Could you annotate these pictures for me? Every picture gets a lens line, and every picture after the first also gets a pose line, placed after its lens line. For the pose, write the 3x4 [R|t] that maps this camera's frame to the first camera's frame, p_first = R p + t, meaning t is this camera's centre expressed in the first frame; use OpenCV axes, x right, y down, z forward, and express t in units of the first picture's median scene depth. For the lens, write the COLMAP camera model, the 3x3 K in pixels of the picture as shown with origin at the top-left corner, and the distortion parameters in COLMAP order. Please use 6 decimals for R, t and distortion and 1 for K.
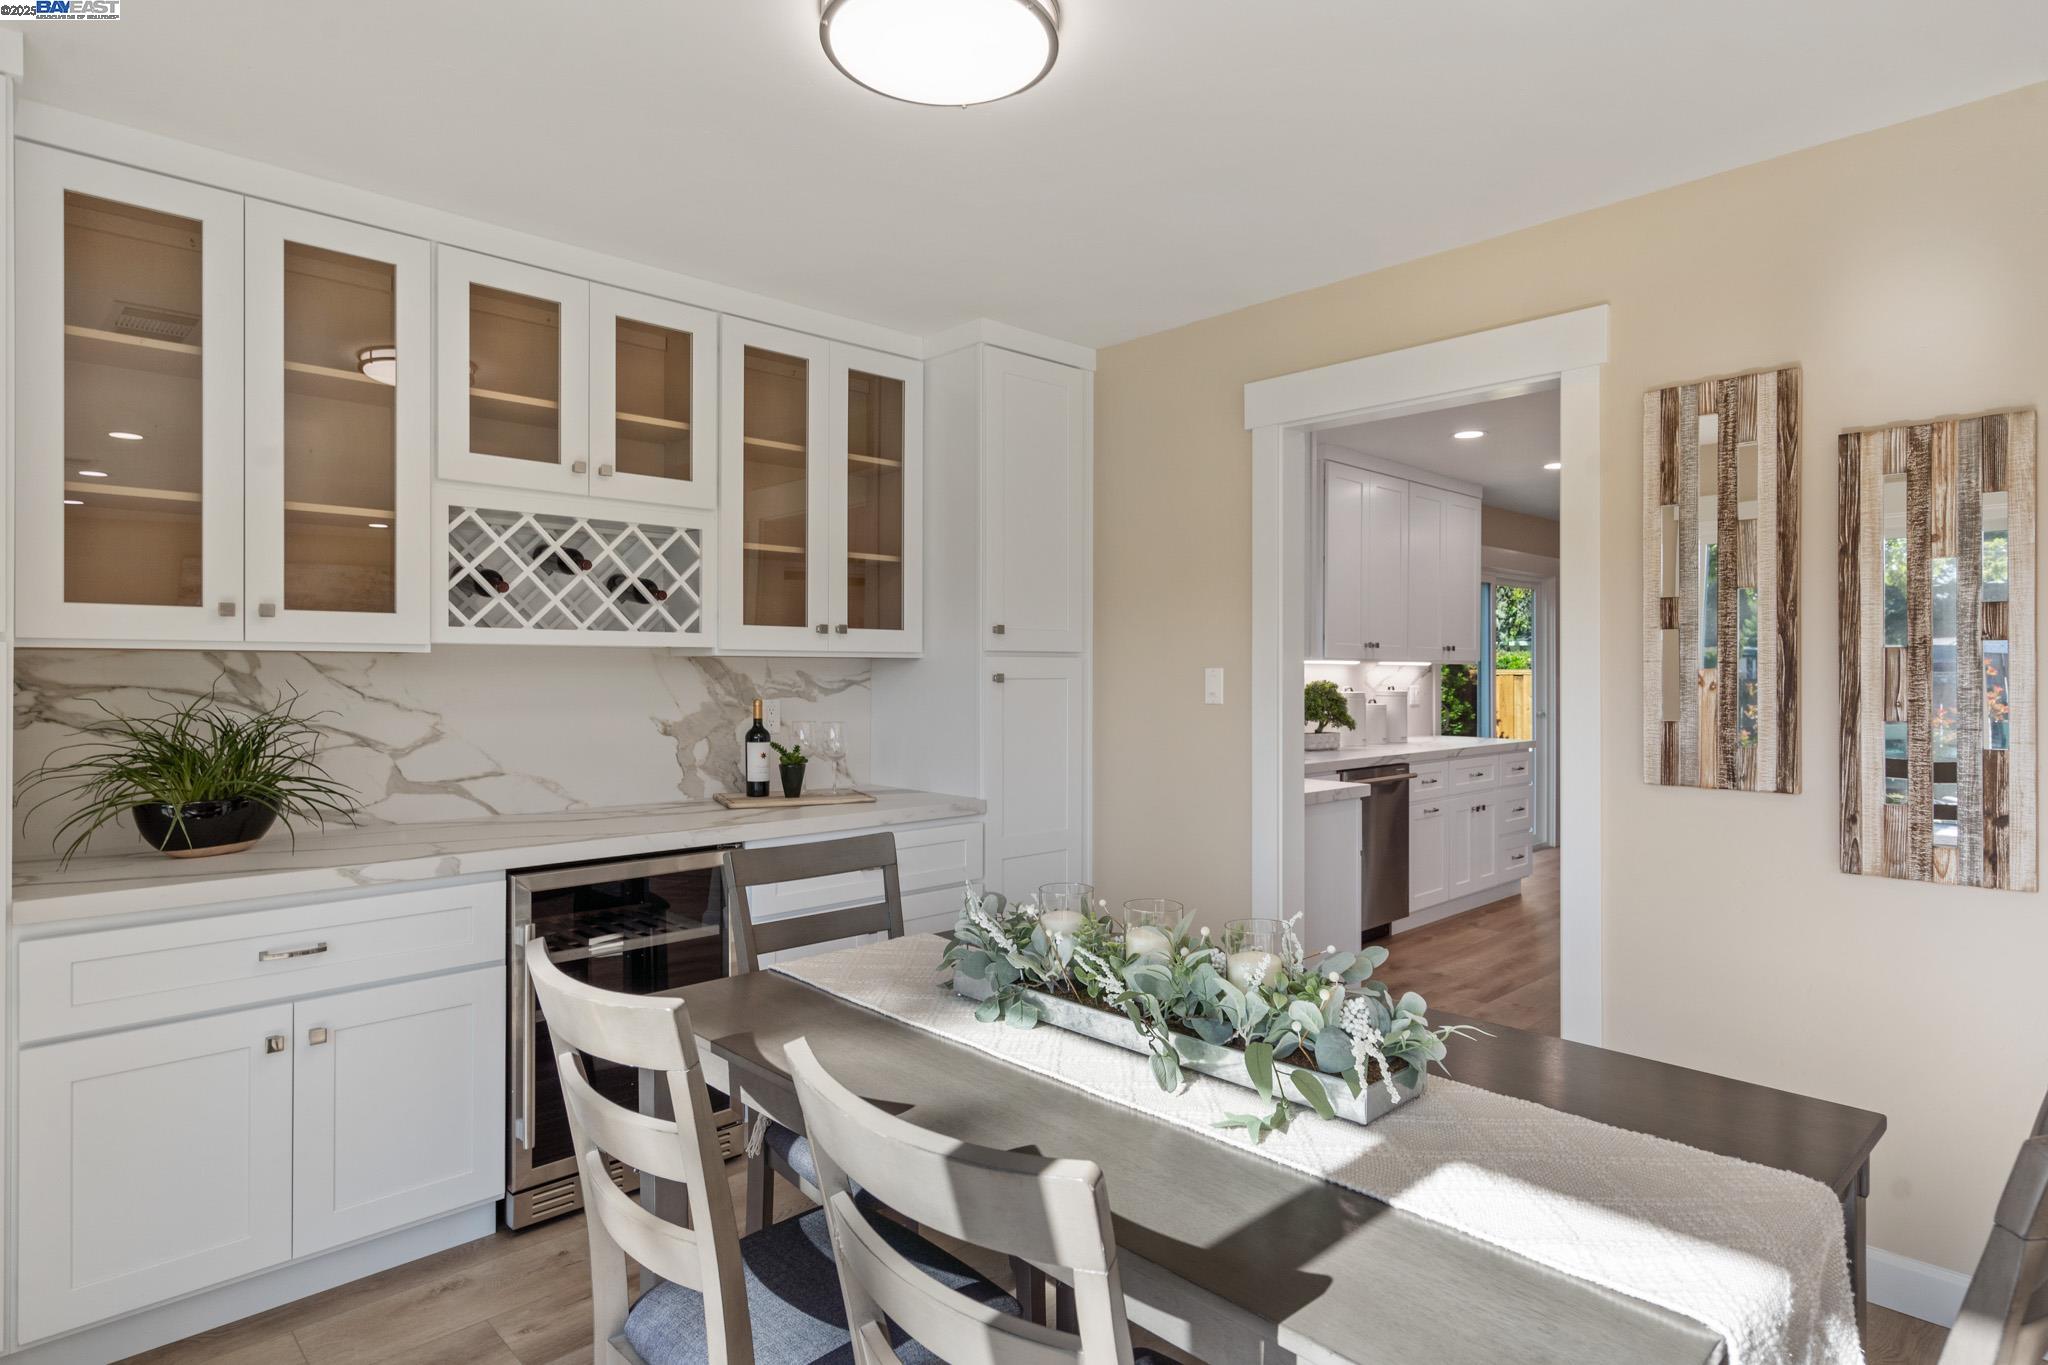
lens RADIAL K [[1116.9, 0, 1054.5], [0, 1116.9, 674.2], [0, 0, 1]] dist [0.007914, -0.001887]
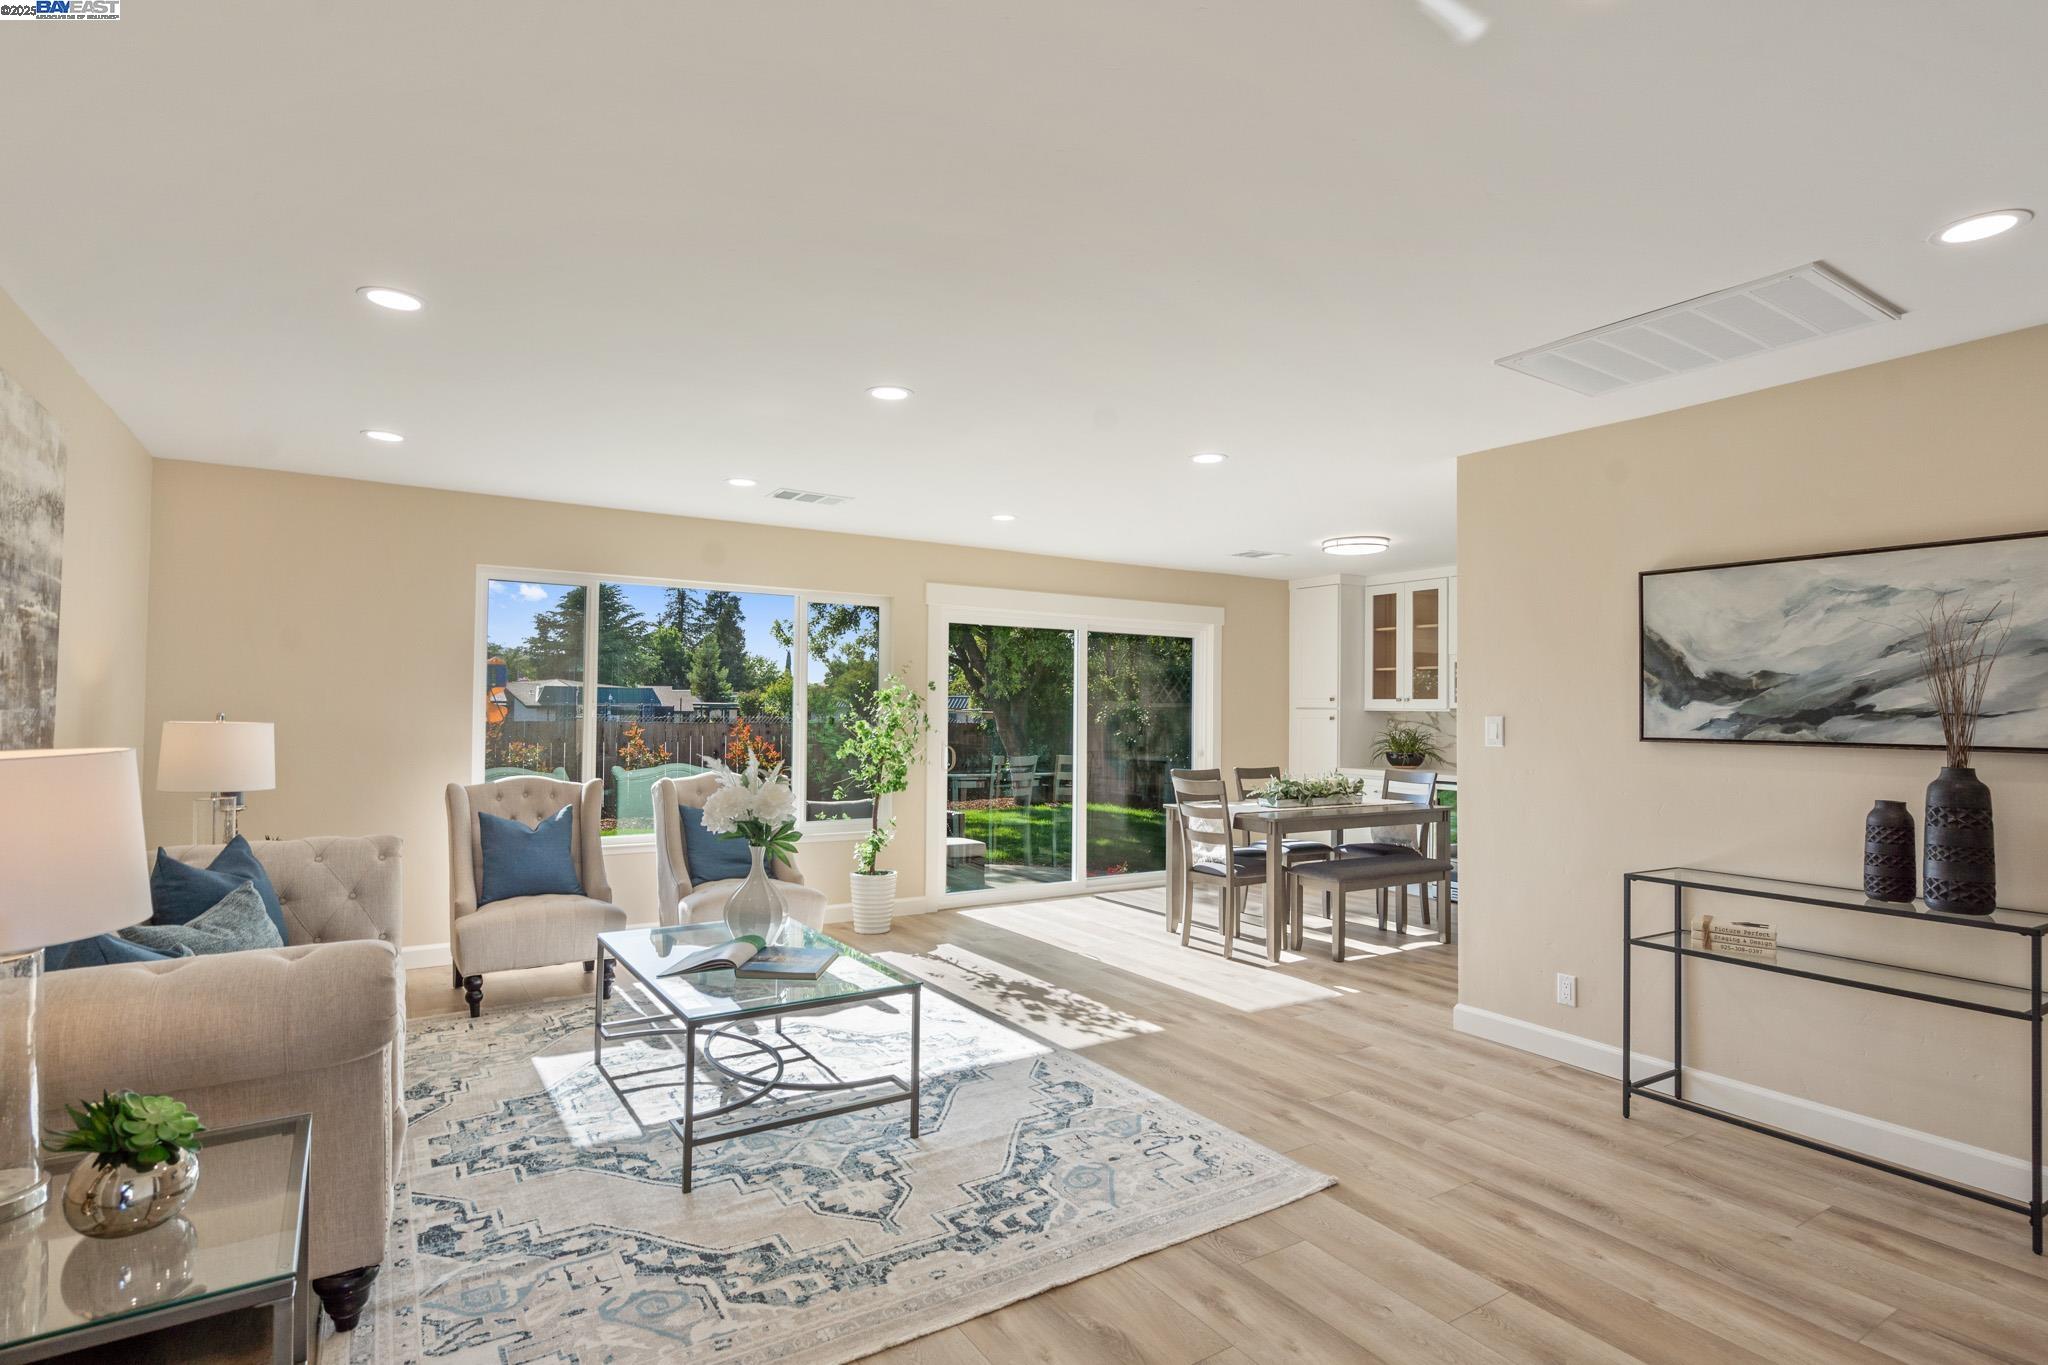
lens RADIAL K [[1030.6, 0, 1060.9], [0, 1030.6, 693.1], [0, 0, 1]] dist [0.014262, -0.003871]
pose [[-0.162284, -0.018457, -0.986571, 2.192203], [-0.014292, 0.999764, -0.016353, -0.007394], [0.986641, 0.011447, -0.162509, 0.383955]]
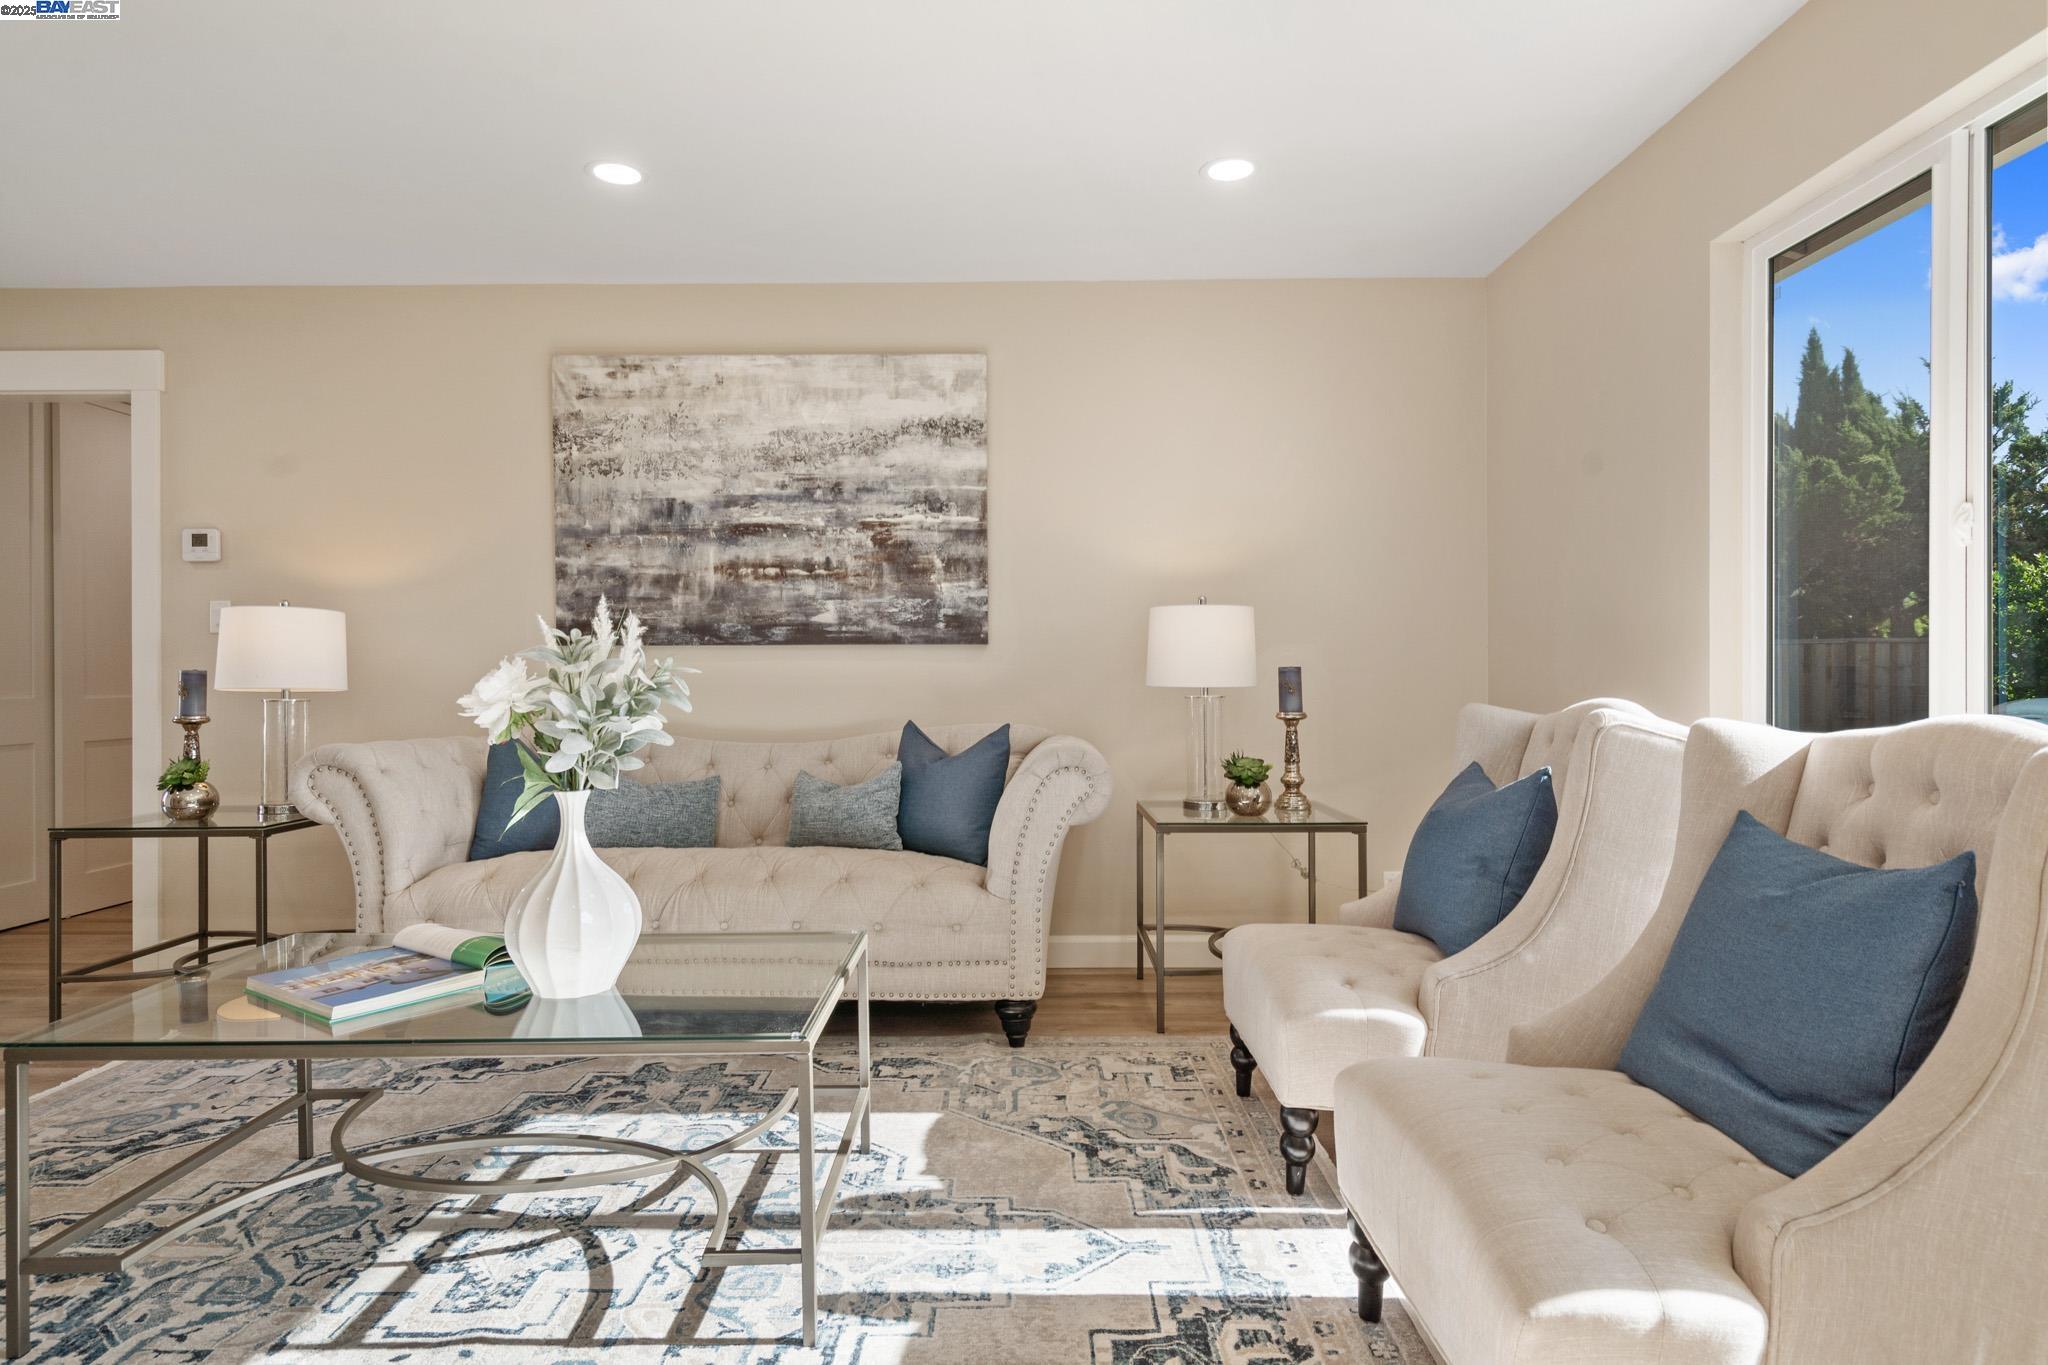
lens RADIAL K [[1116.9, 0, 1014.1], [0, 1116.9, 680.4], [0, 0, 1]] dist [0.007914, -0.001887]
pose [[-0.713768, 0.002735, 0.700376, 0.434741], [0.004083, 0.999992, 0.000255, 0.096670], [-0.700370, 0.003041, -0.713774, 0.120827]]
